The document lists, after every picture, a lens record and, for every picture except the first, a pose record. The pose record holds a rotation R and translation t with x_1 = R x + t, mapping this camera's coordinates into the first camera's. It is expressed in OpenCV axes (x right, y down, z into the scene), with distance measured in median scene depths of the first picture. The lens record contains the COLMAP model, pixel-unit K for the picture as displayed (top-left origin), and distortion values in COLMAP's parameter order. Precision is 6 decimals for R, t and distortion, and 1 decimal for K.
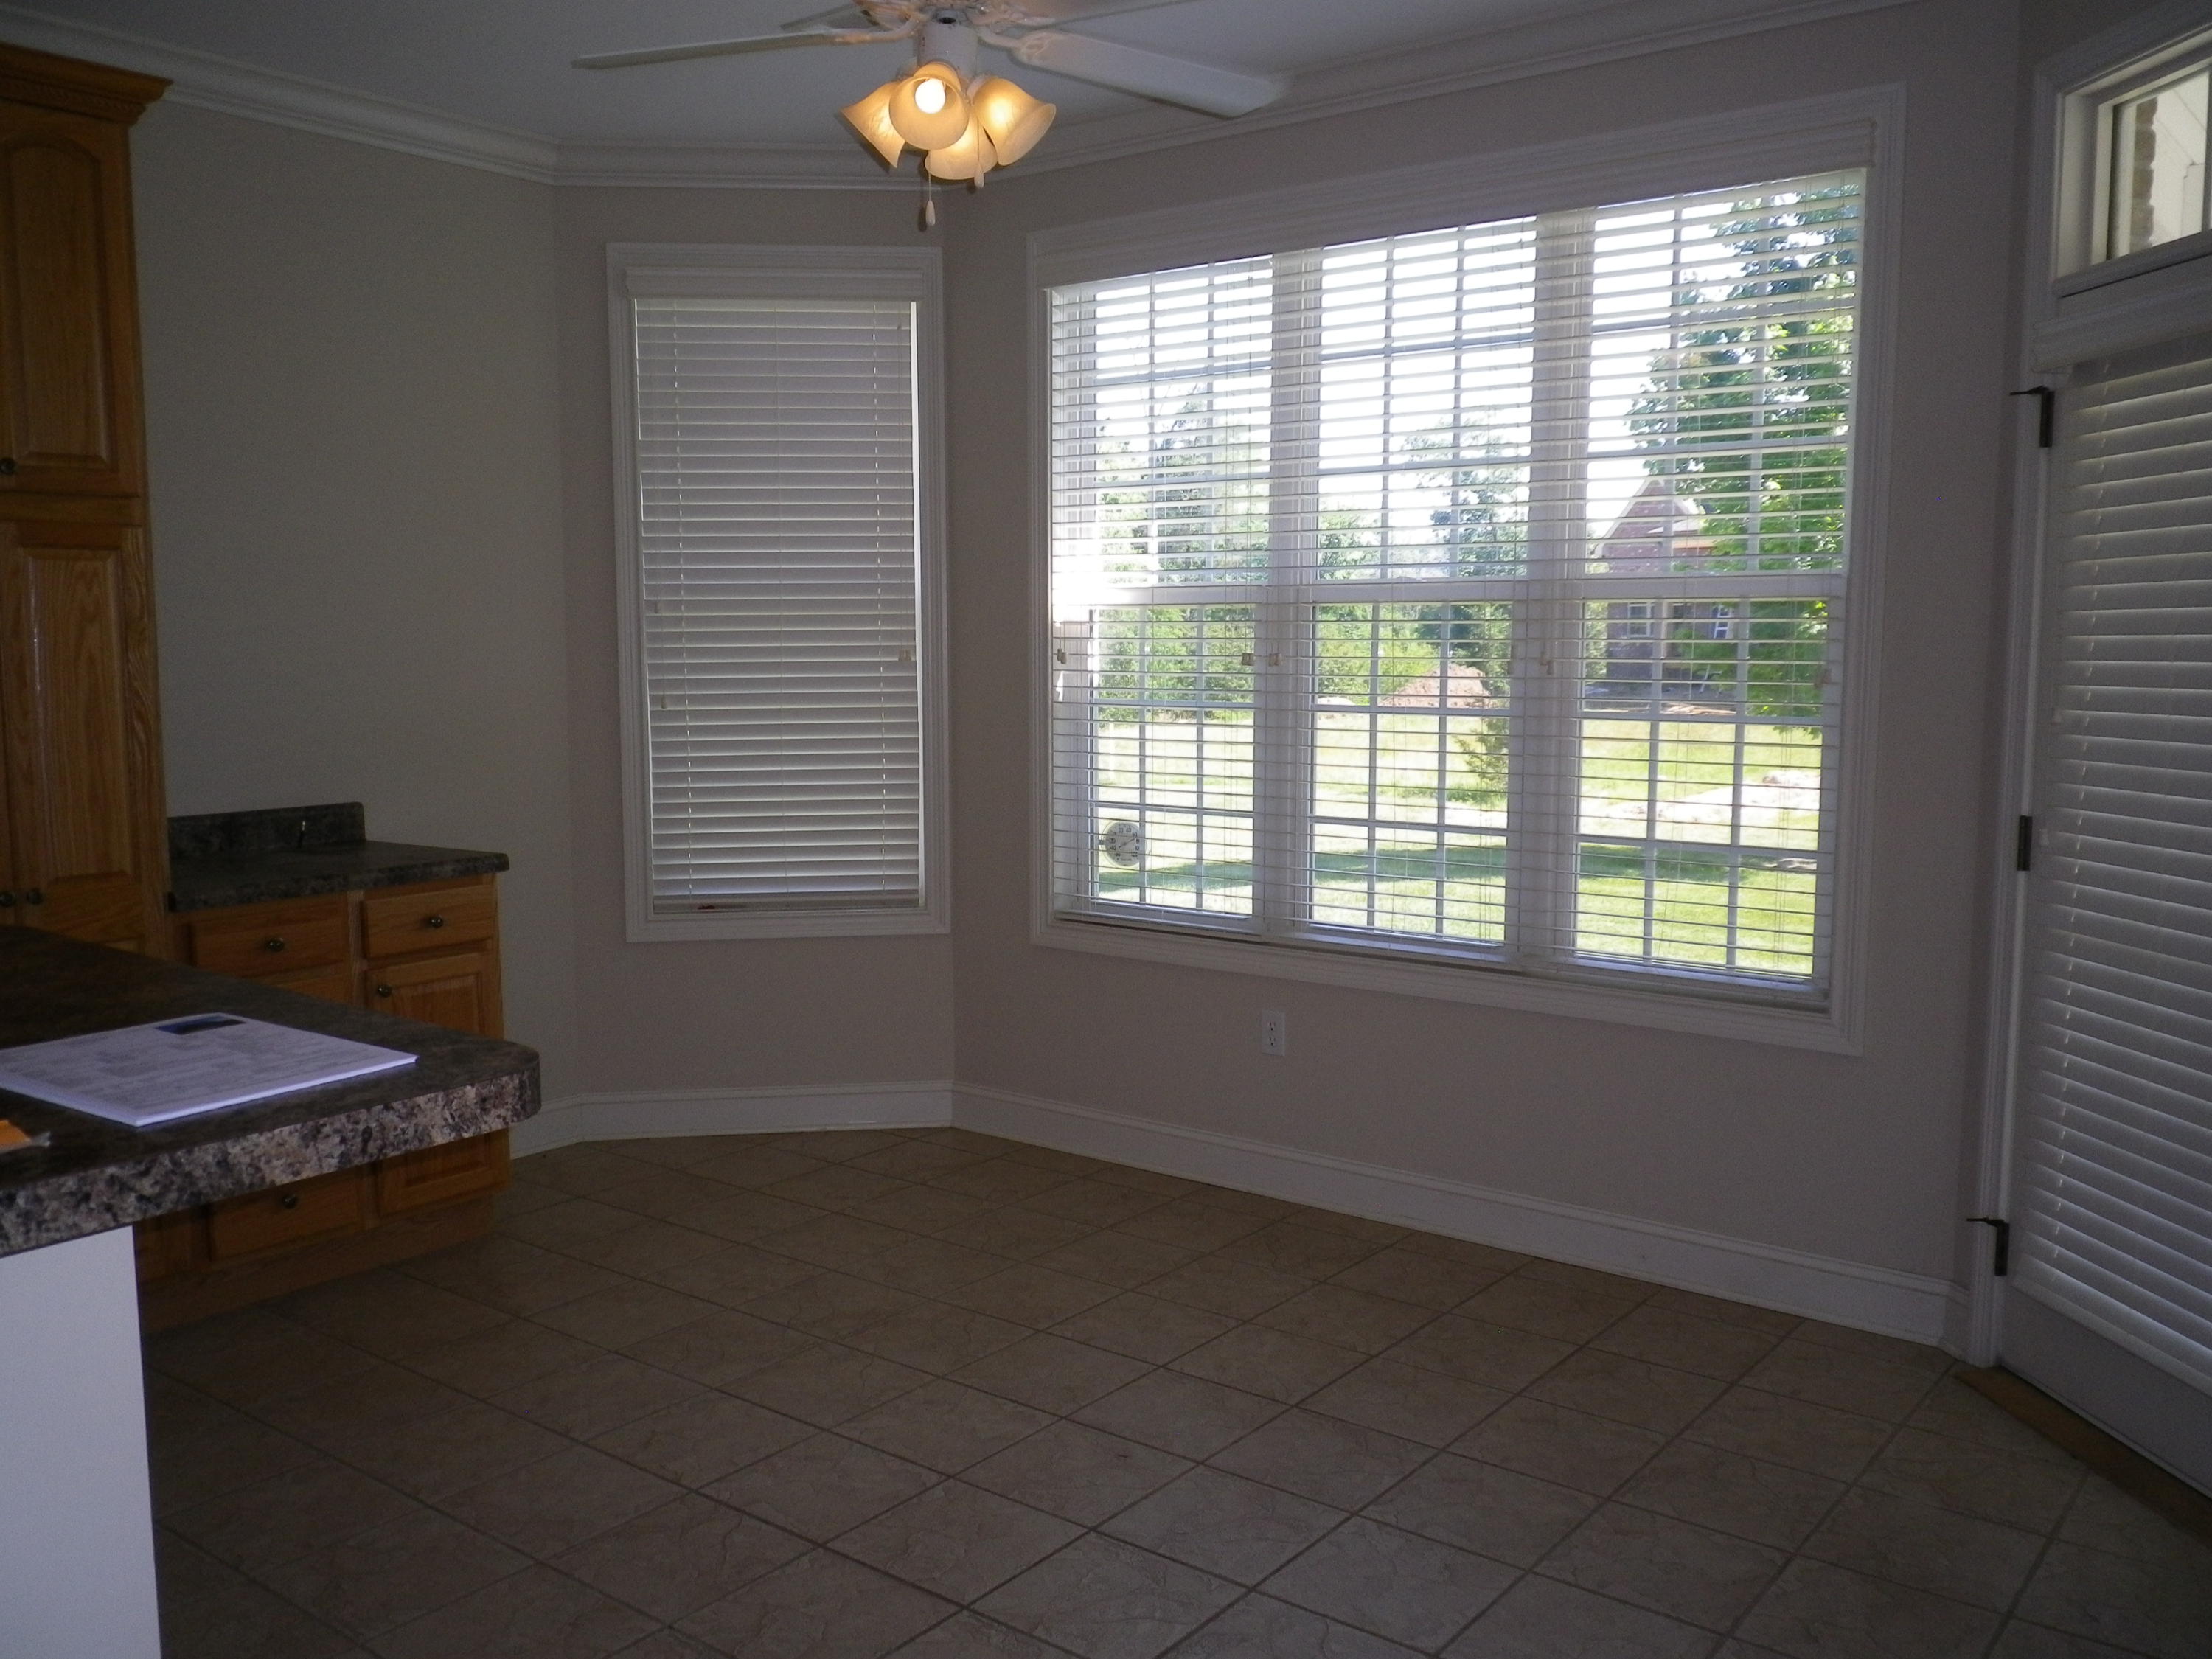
lens RADIAL K [[1854.9, 0, 1087.4], [0, 1854.9, 834.7], [0, 0, 1]] dist [-0.017782, 0.015112]
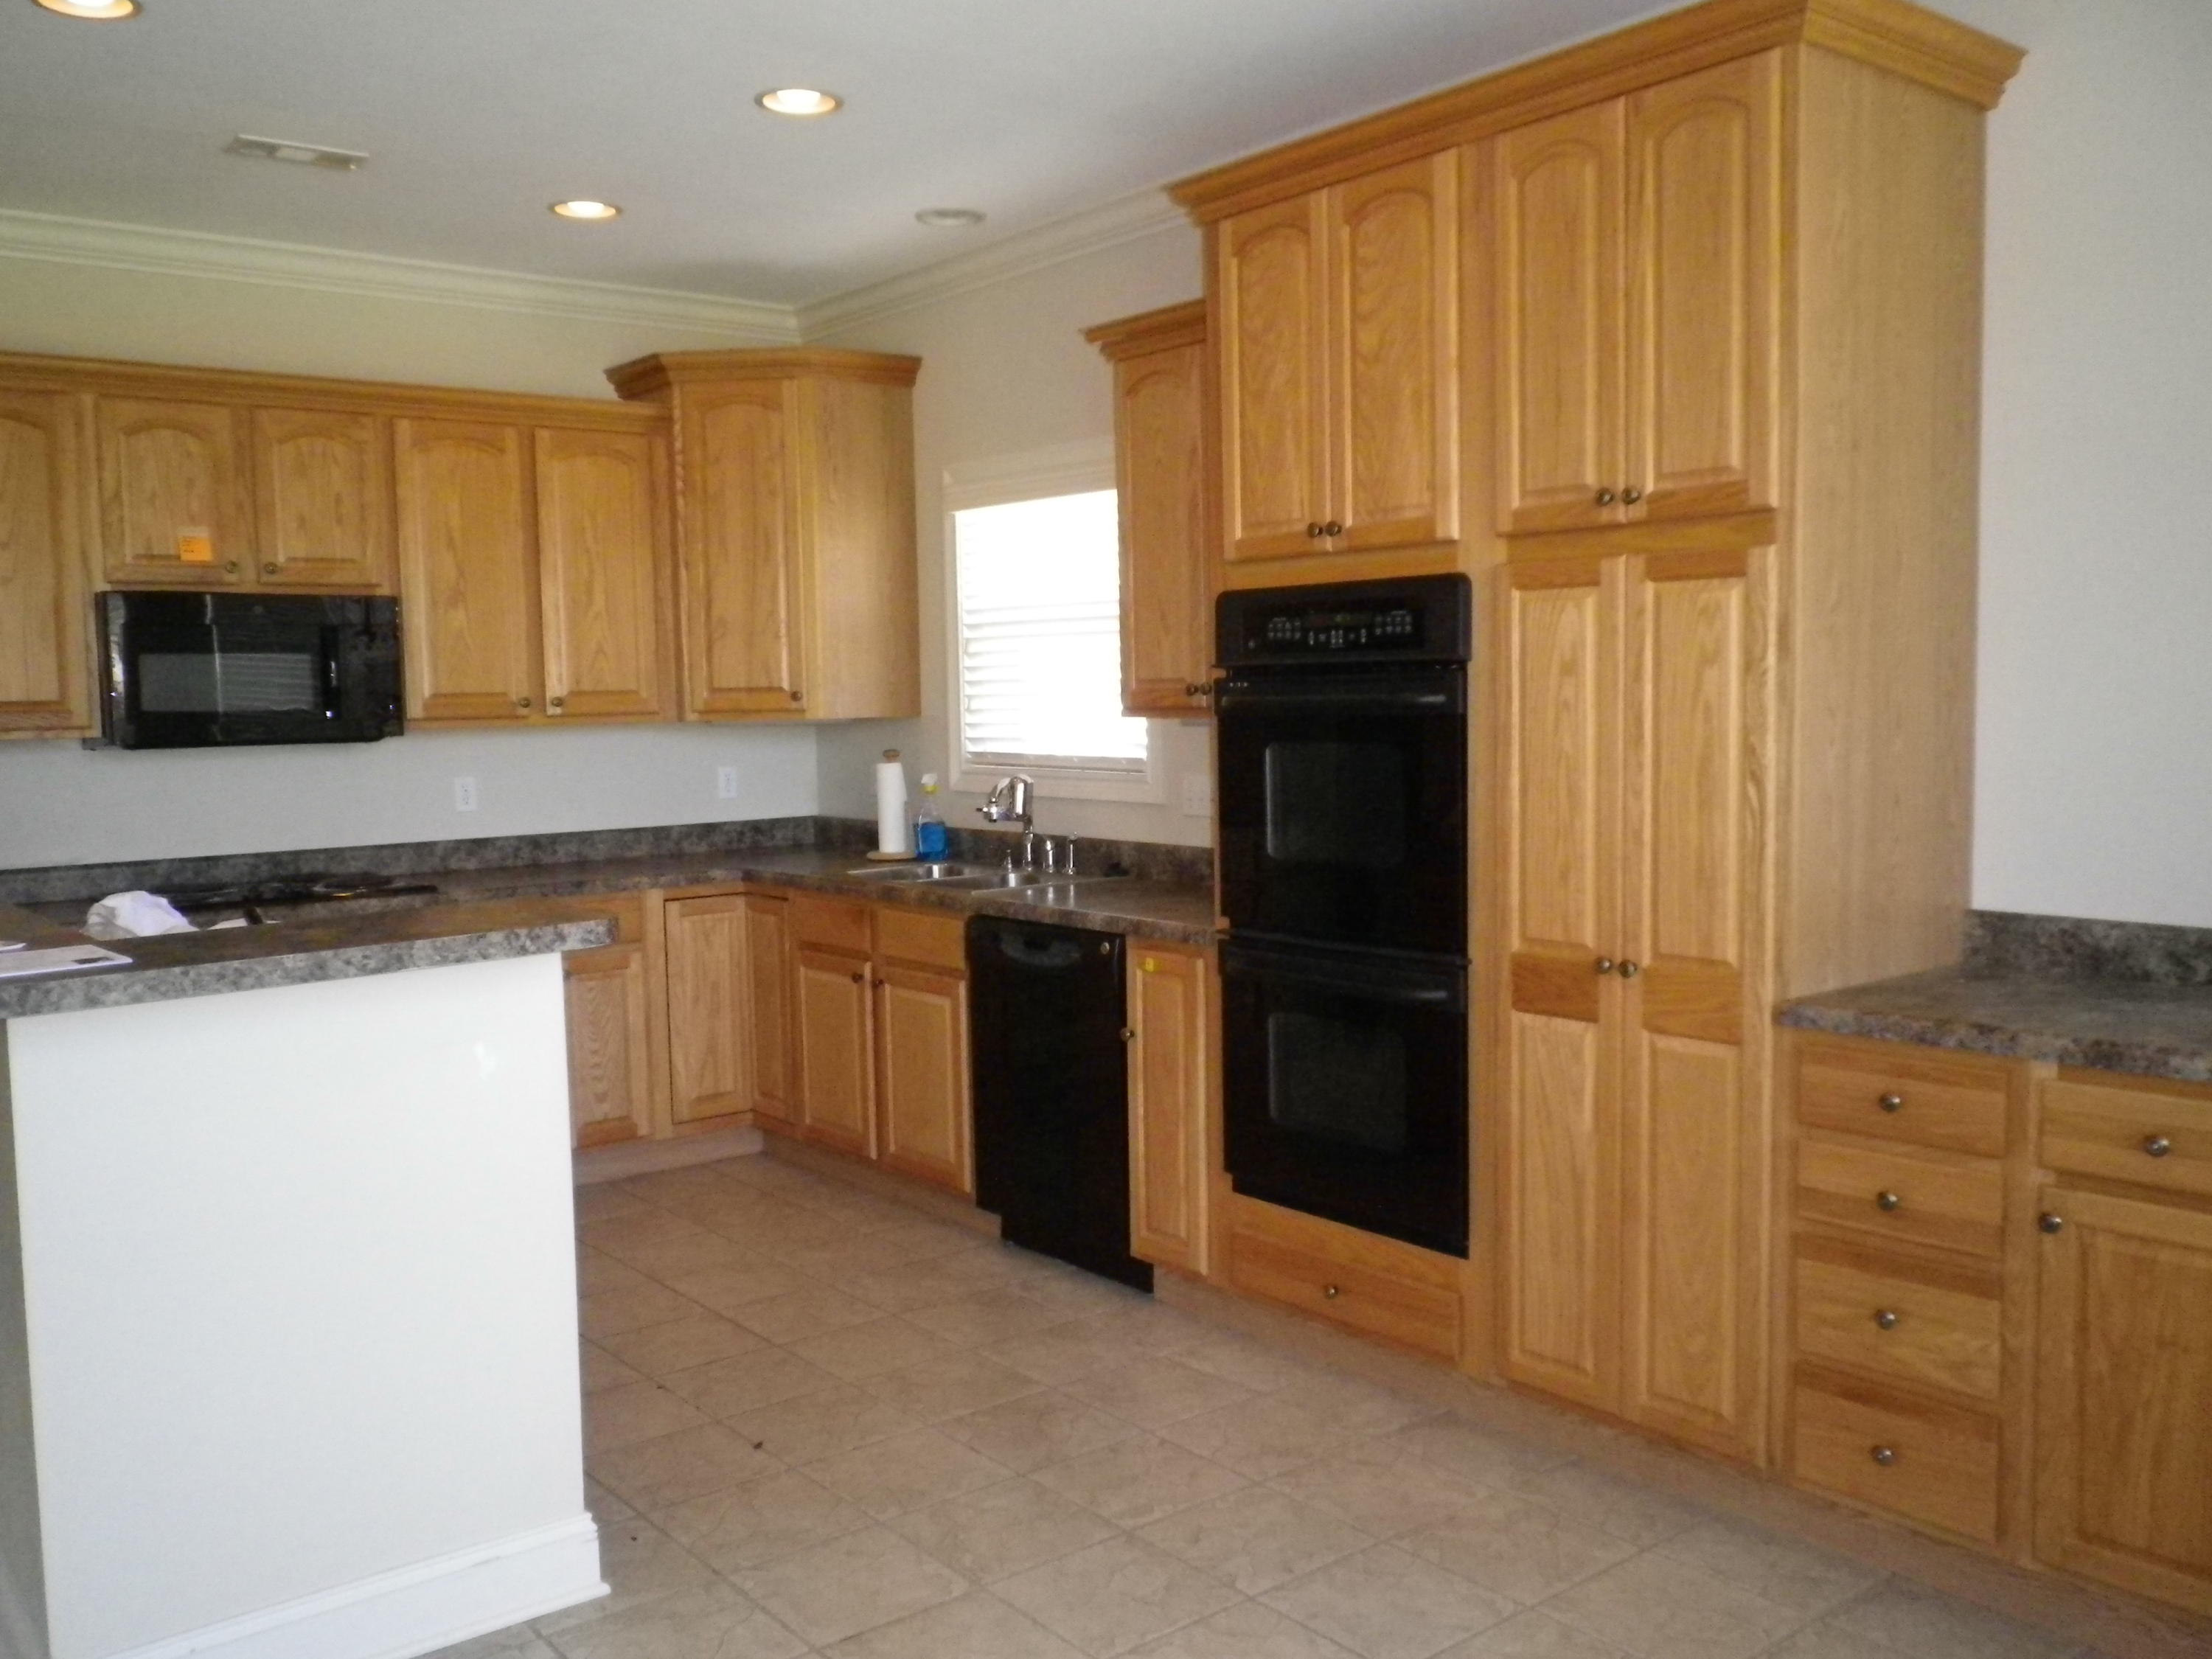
lens RADIAL K [[1854.9, 0, 1087.4], [0, 1854.9, 834.7], [0, 0, 1]] dist [-0.017782, 0.015112]
pose [[-0.244119, 0.084690, -0.966040, 0.273750], [-0.081182, 0.990898, 0.107384, -0.080701], [0.966341, 0.104640, -0.235021, 0.711655]]
